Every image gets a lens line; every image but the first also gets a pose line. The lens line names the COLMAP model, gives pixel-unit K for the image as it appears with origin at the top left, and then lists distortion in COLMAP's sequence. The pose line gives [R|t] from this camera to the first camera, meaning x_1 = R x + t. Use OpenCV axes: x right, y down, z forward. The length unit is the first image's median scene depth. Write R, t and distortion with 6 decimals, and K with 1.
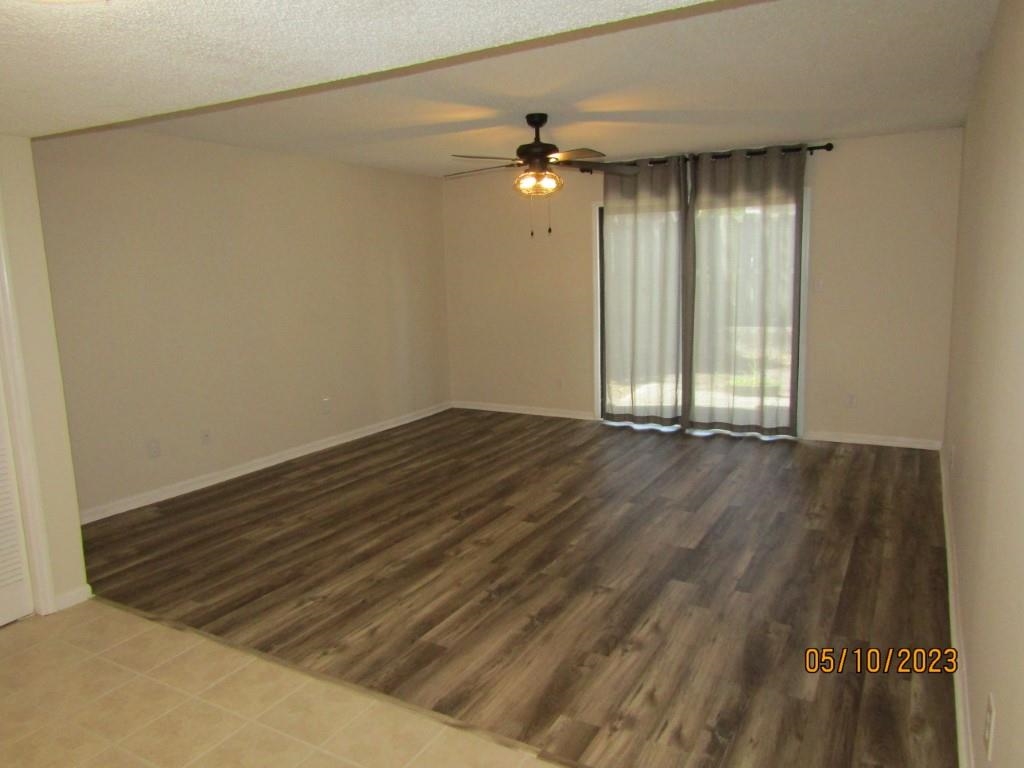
lens RADIAL K [[725.5, 0, 517.5], [0, 725.5, 391.7], [0, 0, 1]] dist [-0.044715, -0.000928]
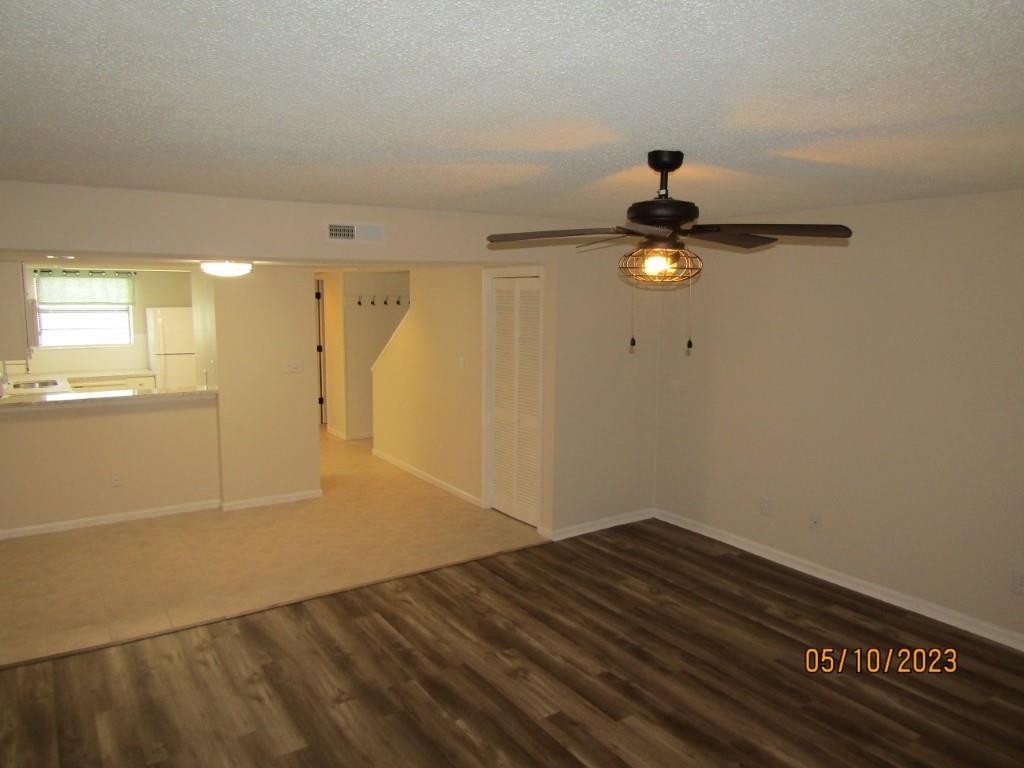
lens RADIAL K [[716.9, 0, 512.0], [0, 716.9, 384.0], [0, 0, 1]] dist [-0.017678, -0.001216]
pose [[-0.460233, 0.136901, -0.877180, 0.601380], [-0.141265, 0.964159, 0.224593, -0.296041], [0.876487, 0.227280, -0.424398, 1.119507]]
